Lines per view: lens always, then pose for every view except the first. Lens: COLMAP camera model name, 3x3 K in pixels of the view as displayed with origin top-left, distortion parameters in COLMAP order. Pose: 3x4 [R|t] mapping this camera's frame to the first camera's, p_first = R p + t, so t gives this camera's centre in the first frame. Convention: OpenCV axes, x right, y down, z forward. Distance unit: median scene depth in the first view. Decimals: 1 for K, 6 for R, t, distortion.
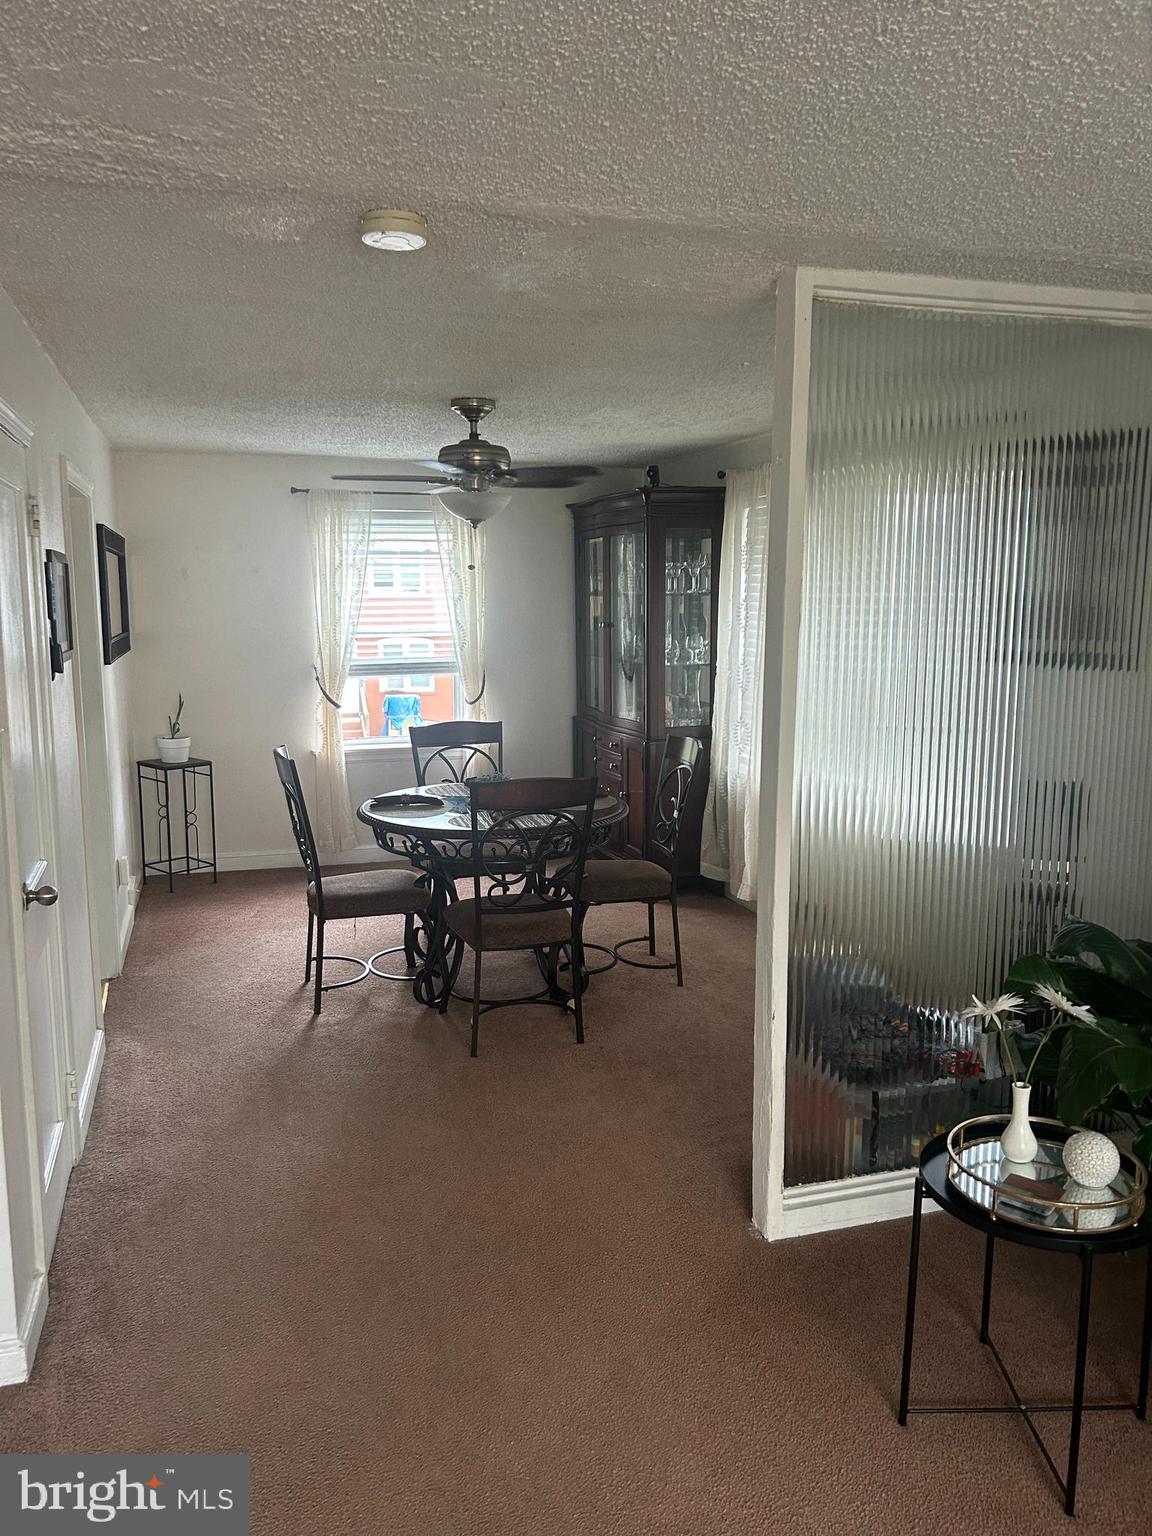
lens RADIAL K [[1100.4, 0, 576.0], [0, 1100.4, 768.0], [0, 0, 1]] dist [-0.003372, 0.001796]
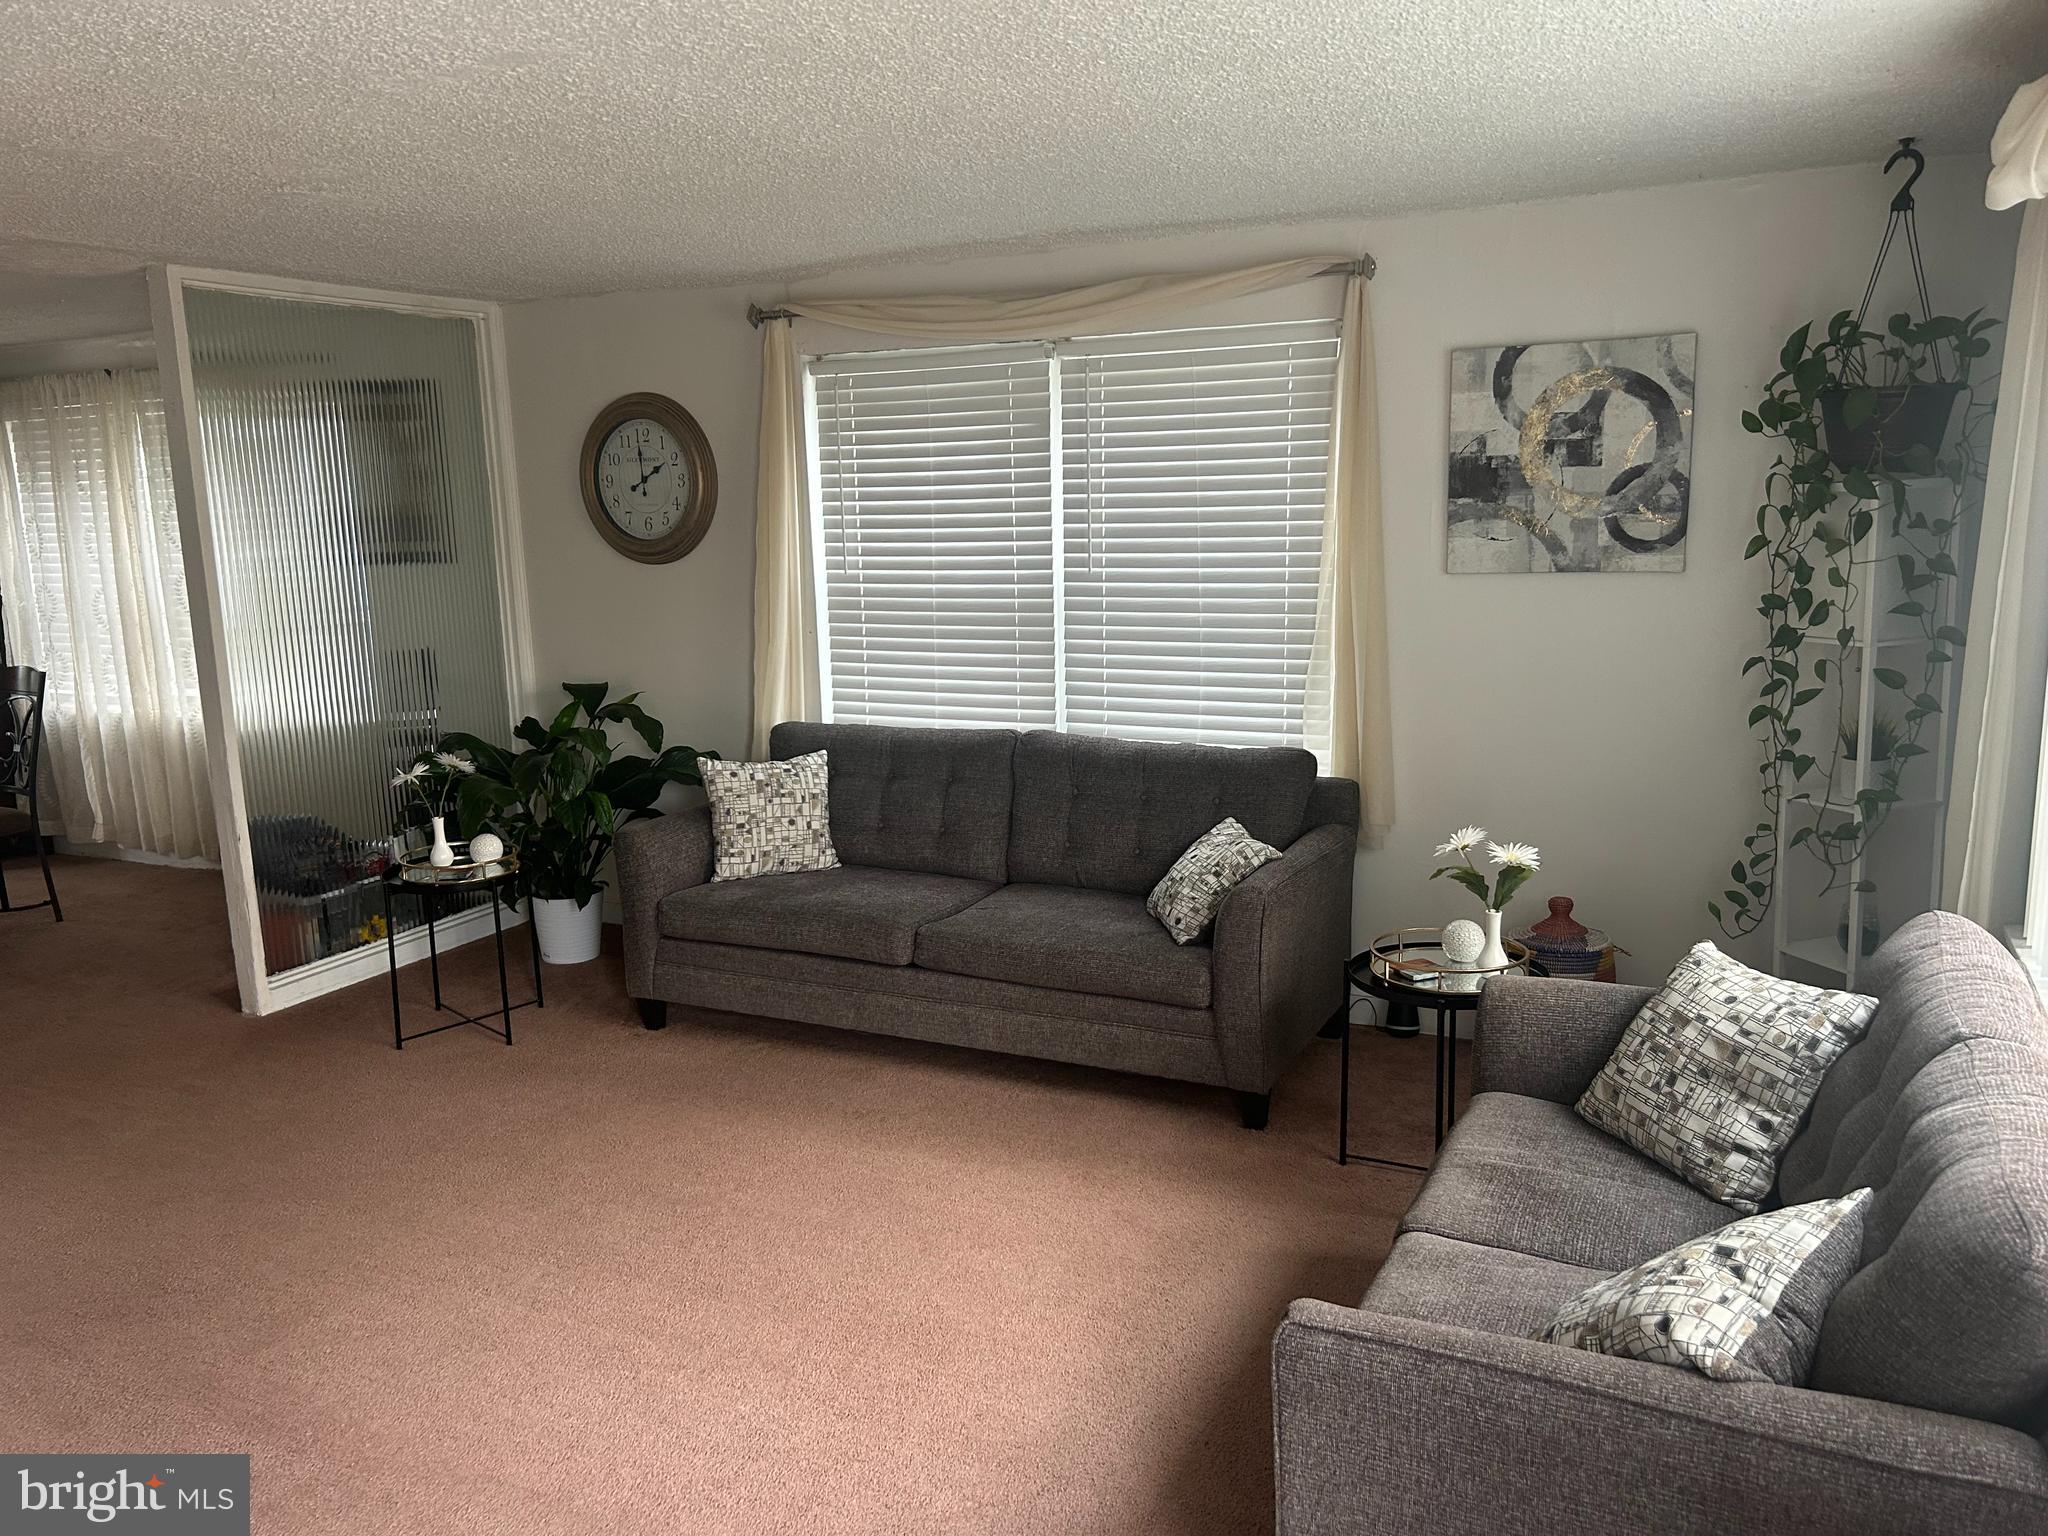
lens RADIAL K [[1532.5, 0, 1024.0], [0, 1532.5, 768.0], [0, 0, 1]] dist [-0.007035, 0.001623]
pose [[0.658549, -0.151811, 0.737066, -0.505196], [0.141569, 0.986946, 0.076790, 0.130199], [-0.739102, 0.053776, 0.671444, -0.855888]]
